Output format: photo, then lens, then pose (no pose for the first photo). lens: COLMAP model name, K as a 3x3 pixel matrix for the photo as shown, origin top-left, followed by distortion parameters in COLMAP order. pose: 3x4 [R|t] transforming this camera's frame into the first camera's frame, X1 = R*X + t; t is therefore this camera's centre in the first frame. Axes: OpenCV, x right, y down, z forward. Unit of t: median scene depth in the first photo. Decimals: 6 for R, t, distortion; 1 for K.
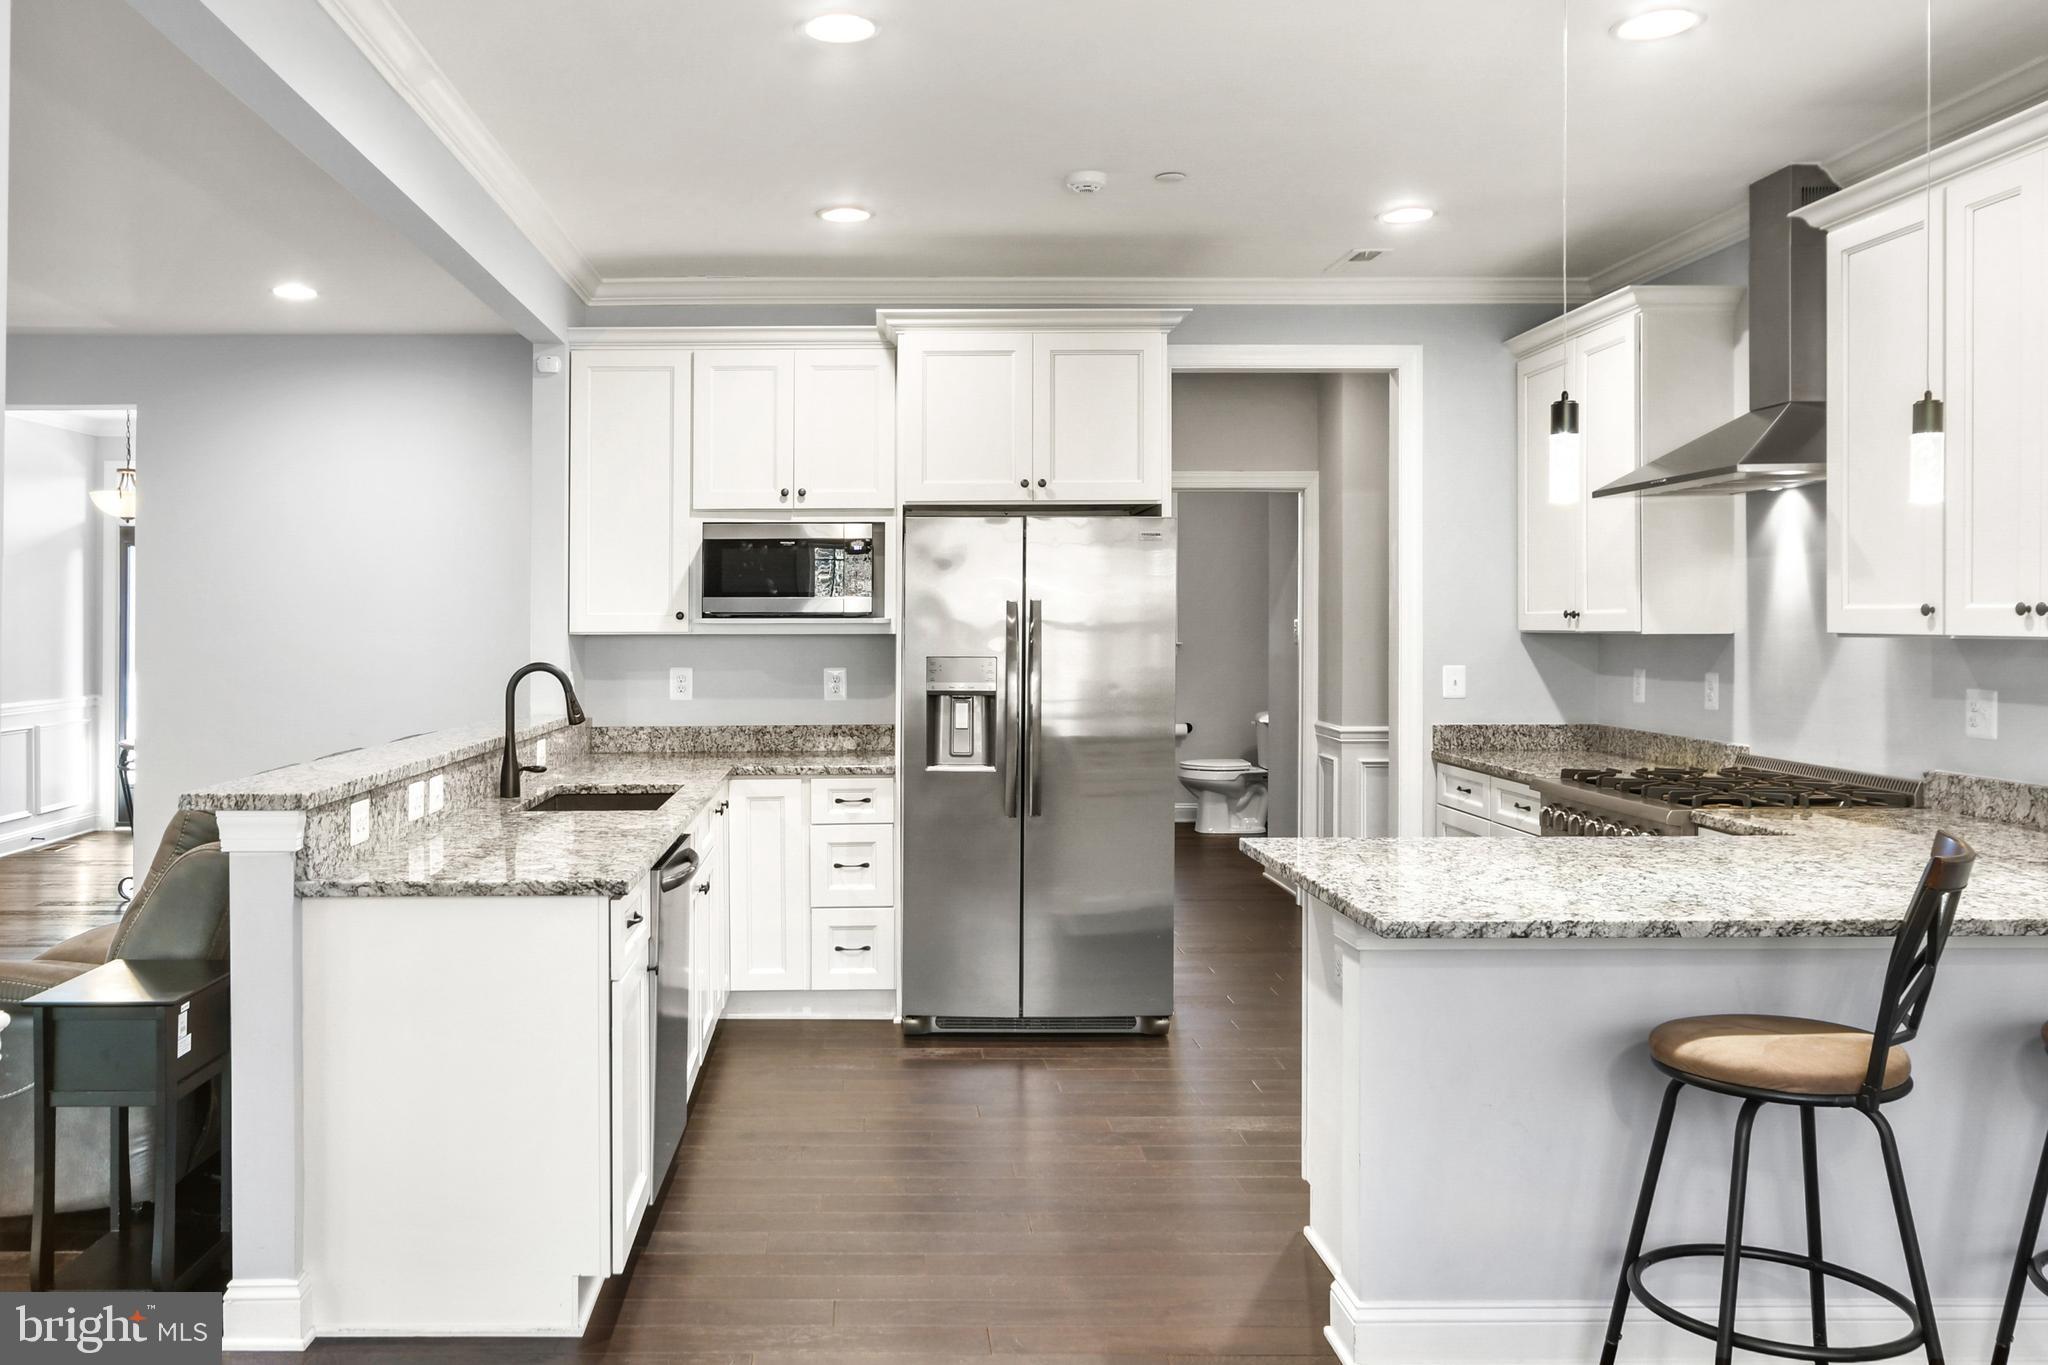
lens RADIAL K [[1602.0, 0, 859.4], [0, 1602.0, 617.6], [0, 0, 1]] dist [-0.003375, -0.001871]
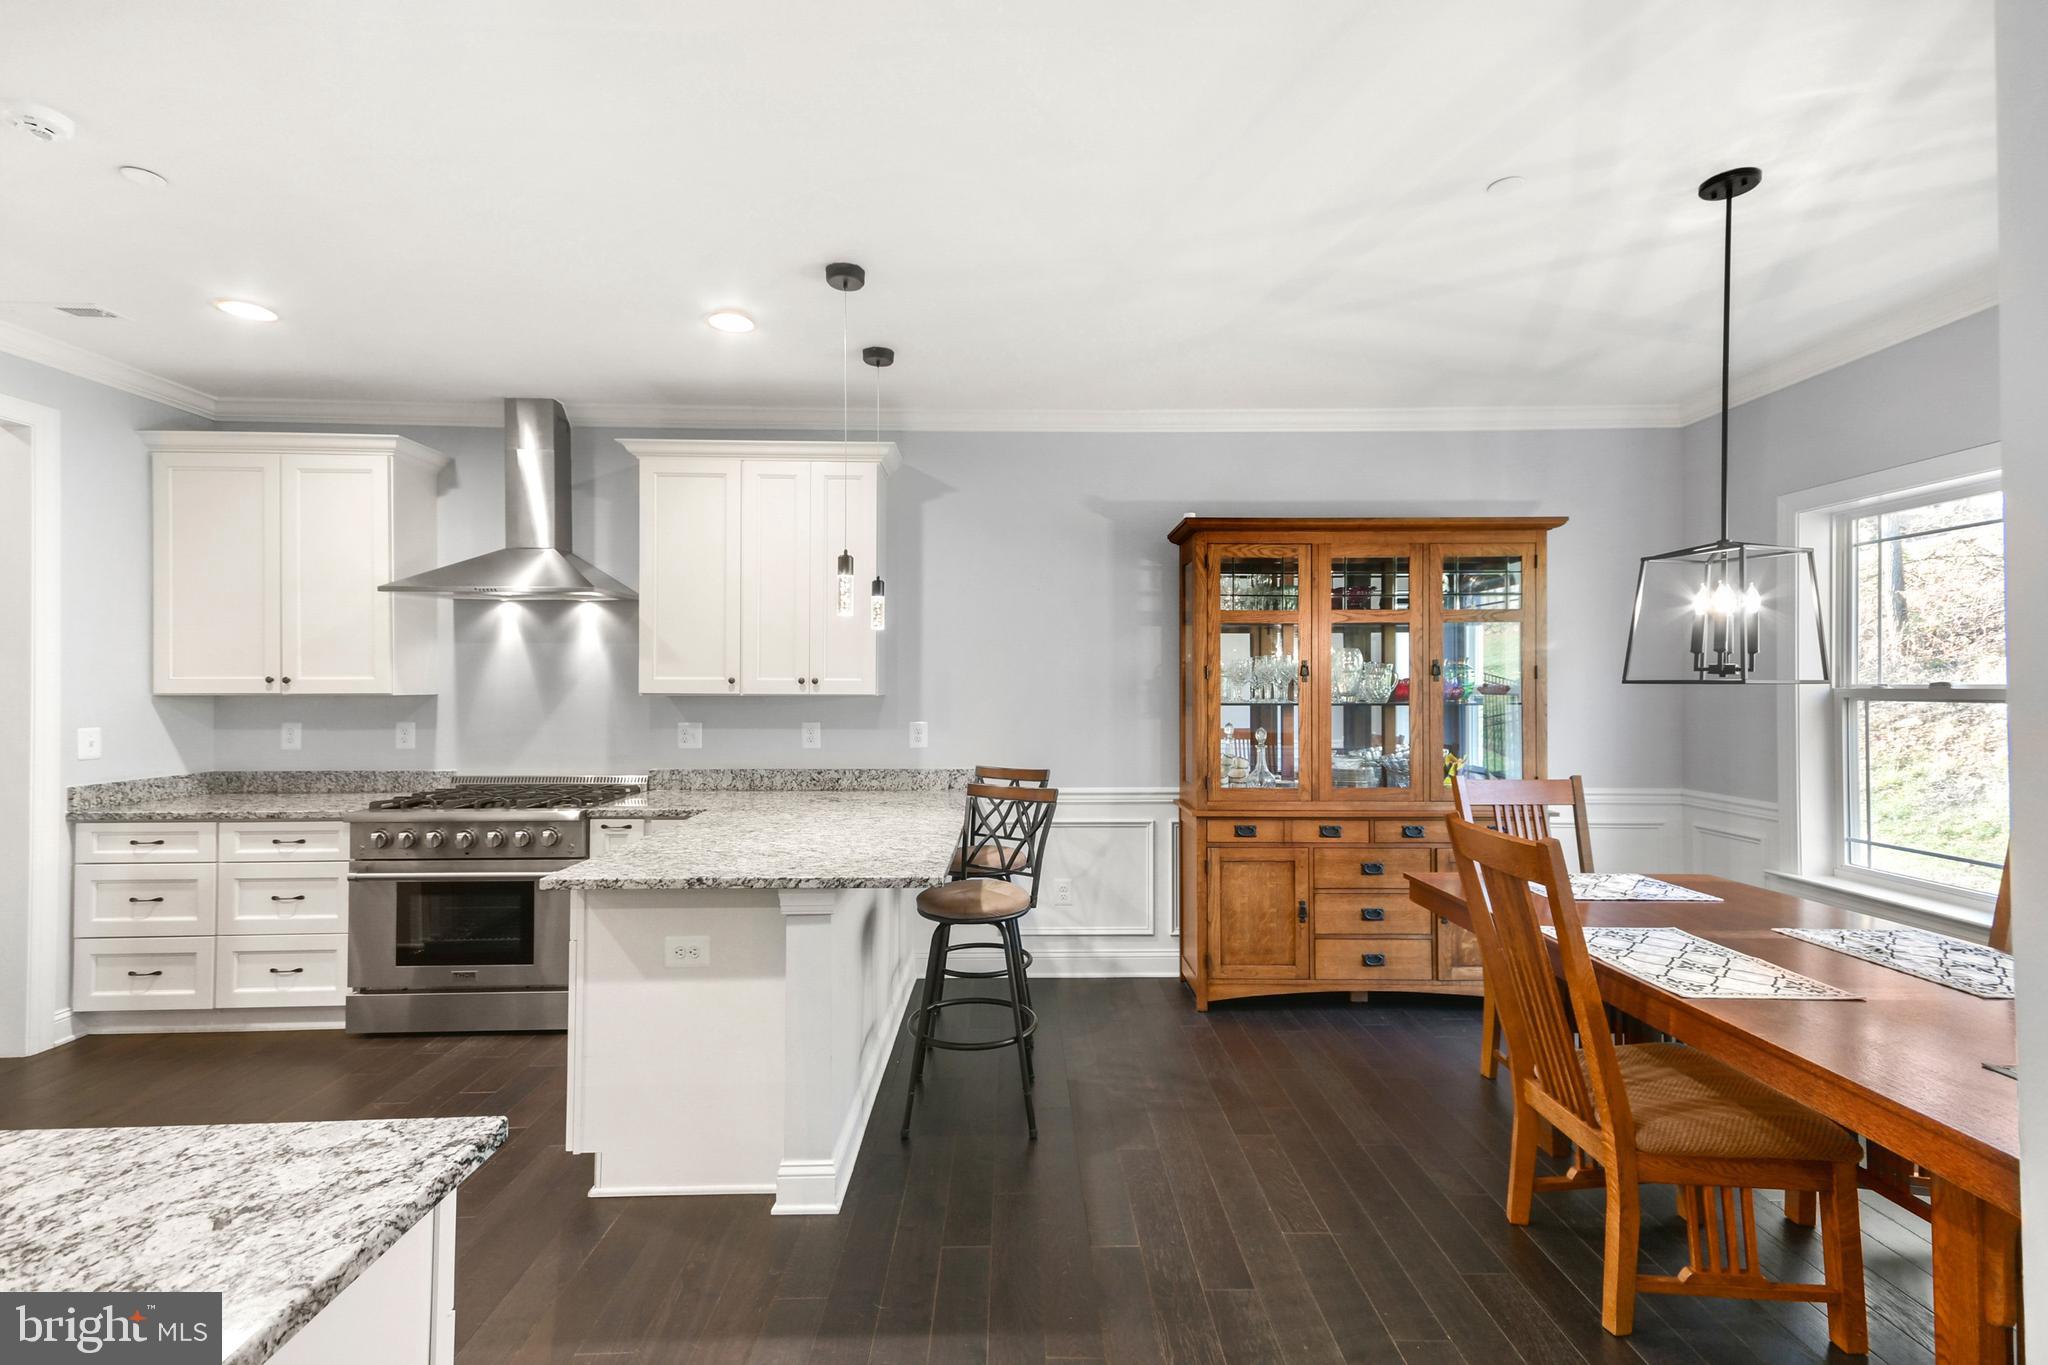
lens RADIAL K [[905.8, 0, 1024.0], [0, 905.8, 682.5], [0, 0, 1]] dist [0.037184, 0.000155]
pose [[-0.015383, 0.004186, 0.999873, -0.275188], [-0.004949, 0.999979, -0.004263, 0.000188], [-0.999869, -0.005014, -0.015362, 0.447084]]
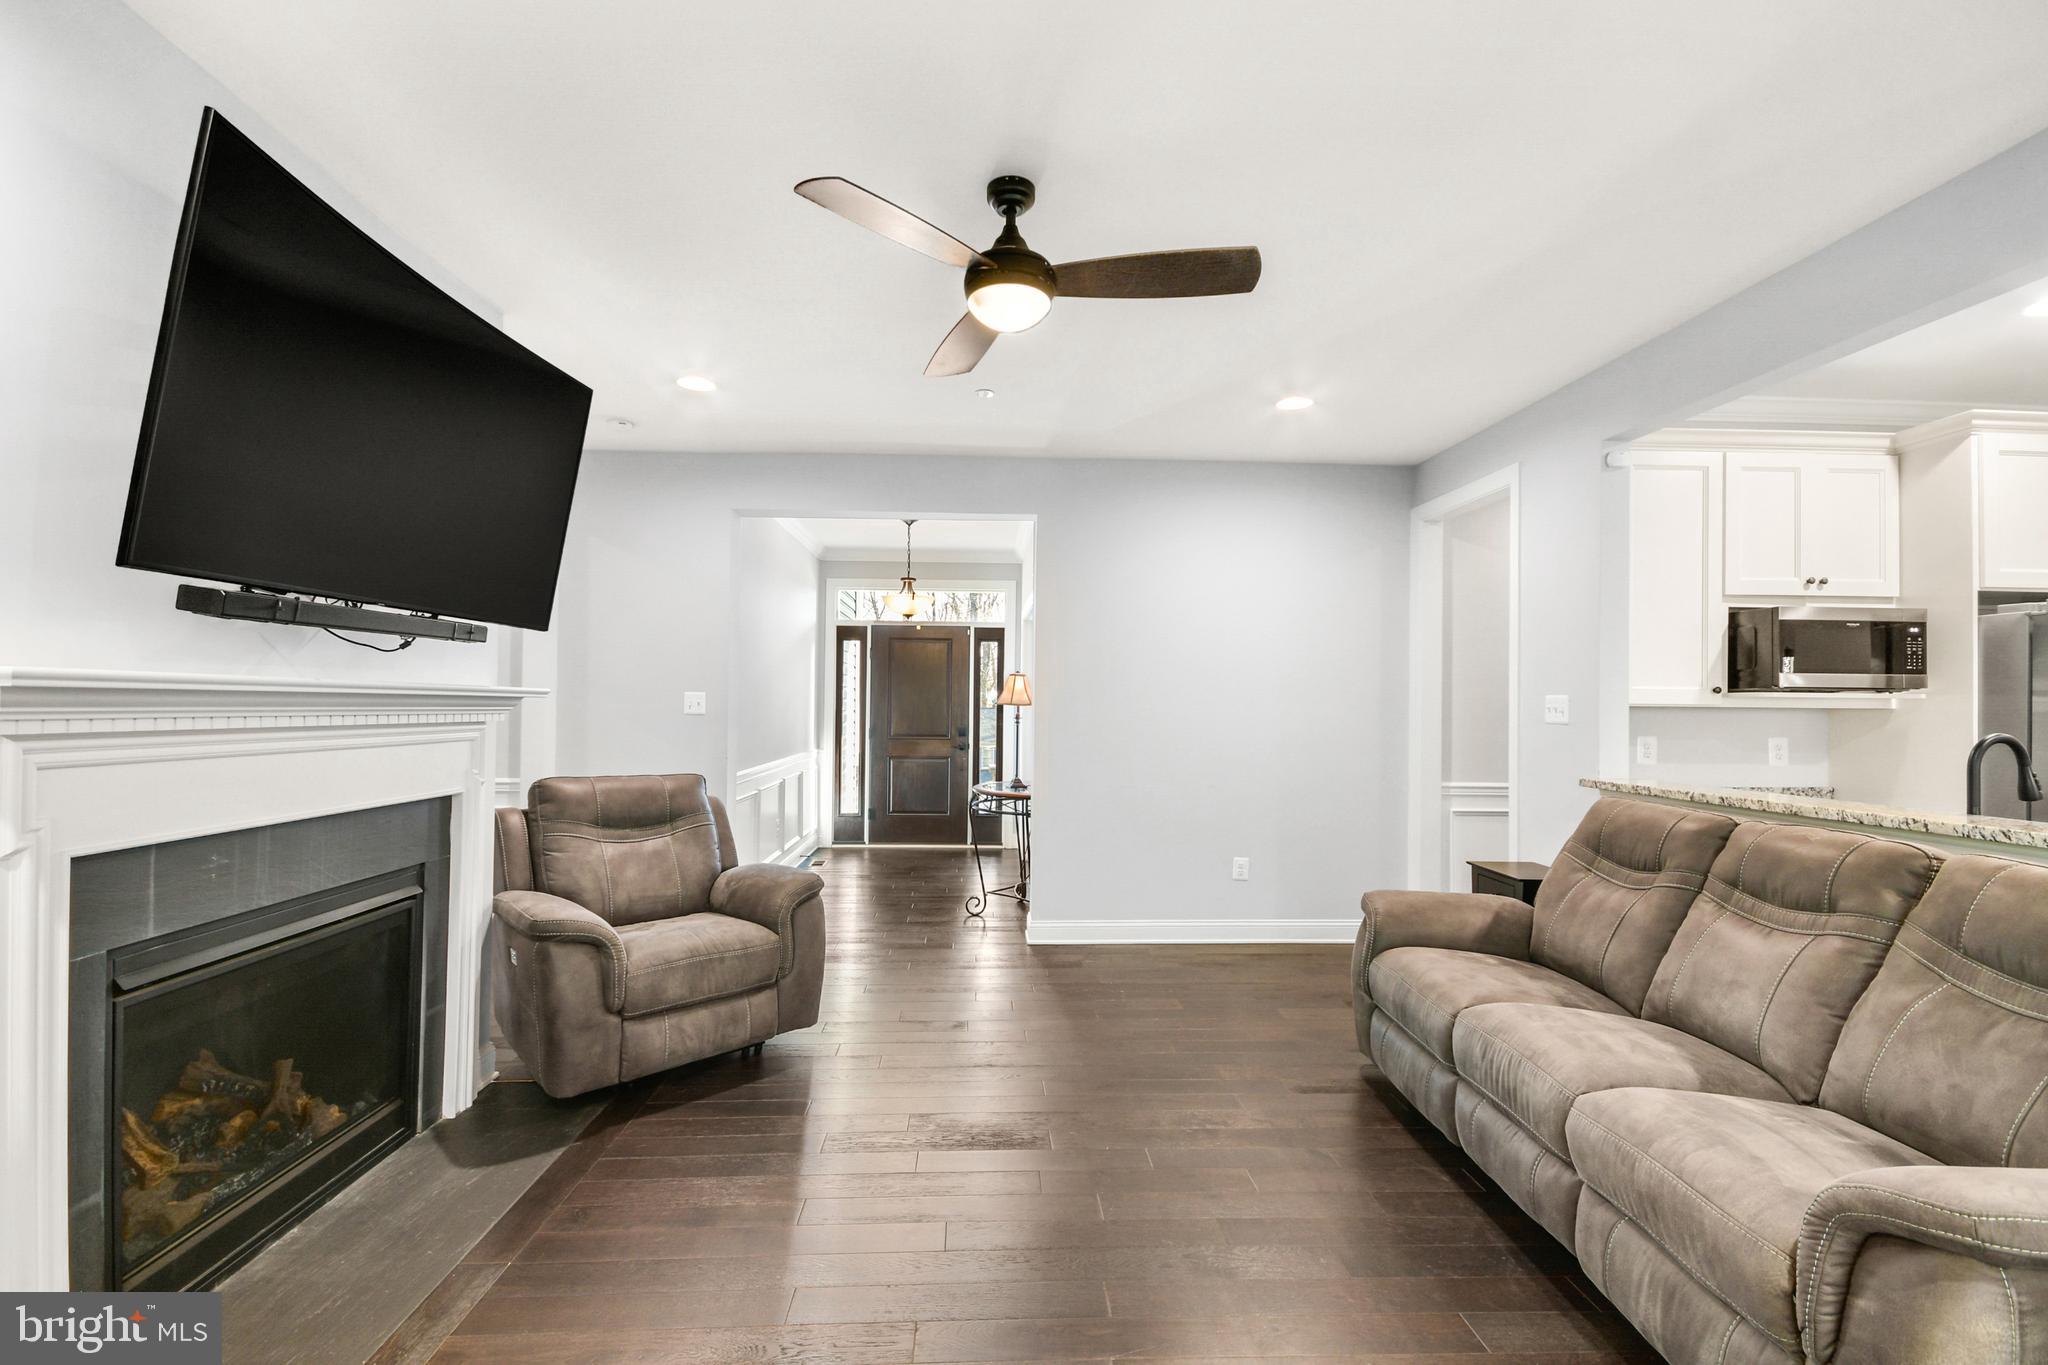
lens RADIAL K [[899.0, 0, 1020.3], [0, 899.0, 698.4], [0, 0, 1]] dist [0.019129, -0.011035]
pose [[0.998904, 0.010821, 0.045536, -0.653258], [-0.010625, 0.999933, -0.004532, 0.012921], [-0.045582, 0.004043, 0.998952, 0.415494]]
